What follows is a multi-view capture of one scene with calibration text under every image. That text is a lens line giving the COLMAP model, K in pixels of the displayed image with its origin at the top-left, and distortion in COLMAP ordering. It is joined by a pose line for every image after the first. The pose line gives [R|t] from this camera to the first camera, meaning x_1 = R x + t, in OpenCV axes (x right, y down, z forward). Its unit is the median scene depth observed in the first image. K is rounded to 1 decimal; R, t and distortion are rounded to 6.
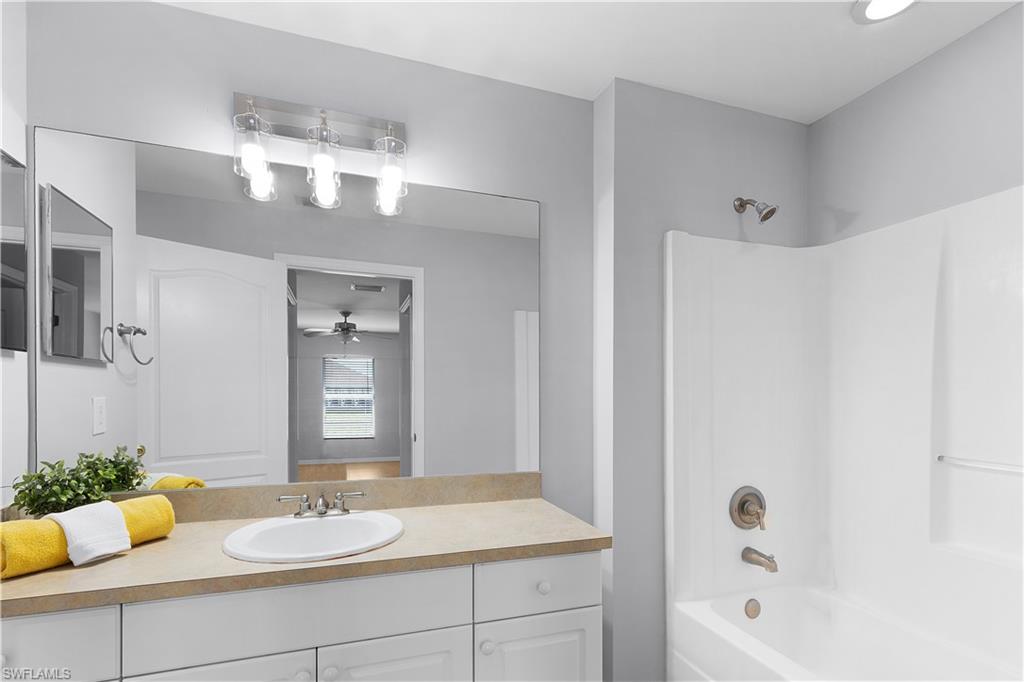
lens RADIAL K [[471.5, 0, 498.9], [0, 471.5, 397.7], [0, 0, 1]] dist [0.002291, 0.000211]
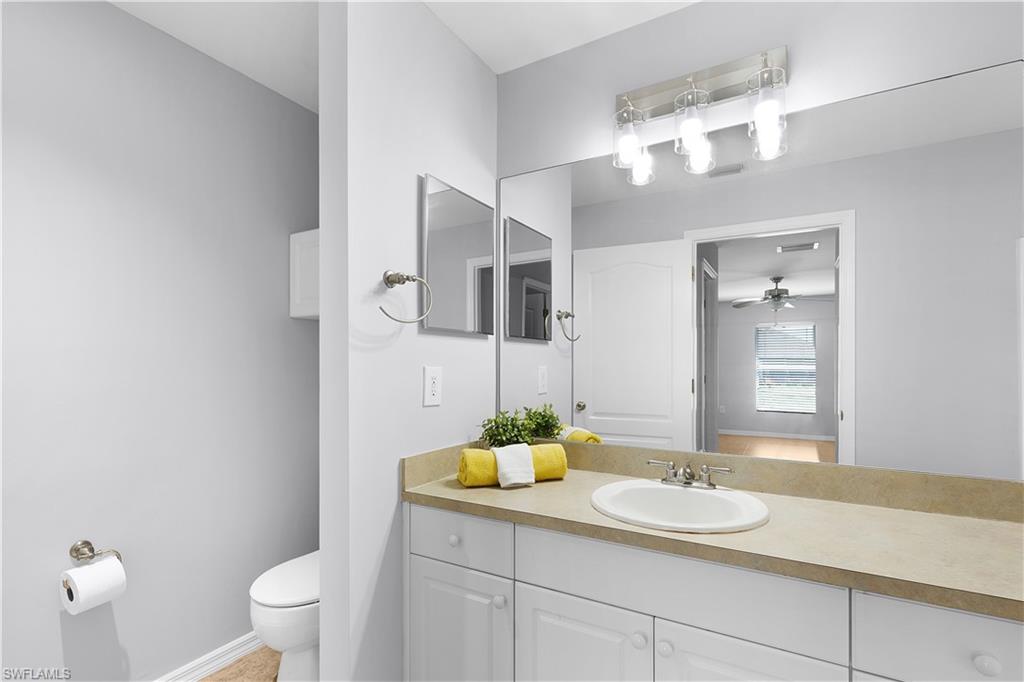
lens RADIAL K [[459.0, 0, 537.5], [0, 459.0, 368.2], [0, 0, 1]] dist [0.011104, -0.007200]
pose [[0.684402, 0.001771, -0.729103, 0.111184], [-0.002574, 0.999997, 0.000012, 0.004551], [0.729100, 0.001869, 0.684404, 0.110265]]
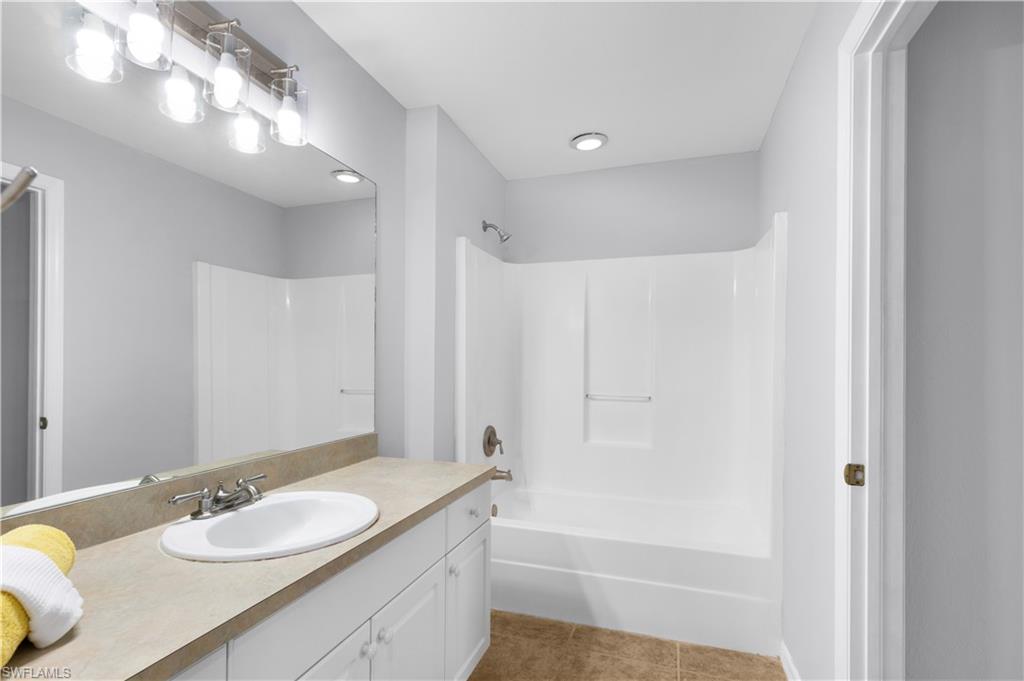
lens RADIAL K [[470.5, 0, 513.8], [0, 470.5, 361.7], [0, 0, 1]] dist [-0.017072, -0.000229]
pose [[0.596917, 0.001633, 0.802301, -0.716200], [0.002283, 0.999990, -0.003734, 0.000120], [-0.802299, 0.004061, 0.596908, 0.127237]]
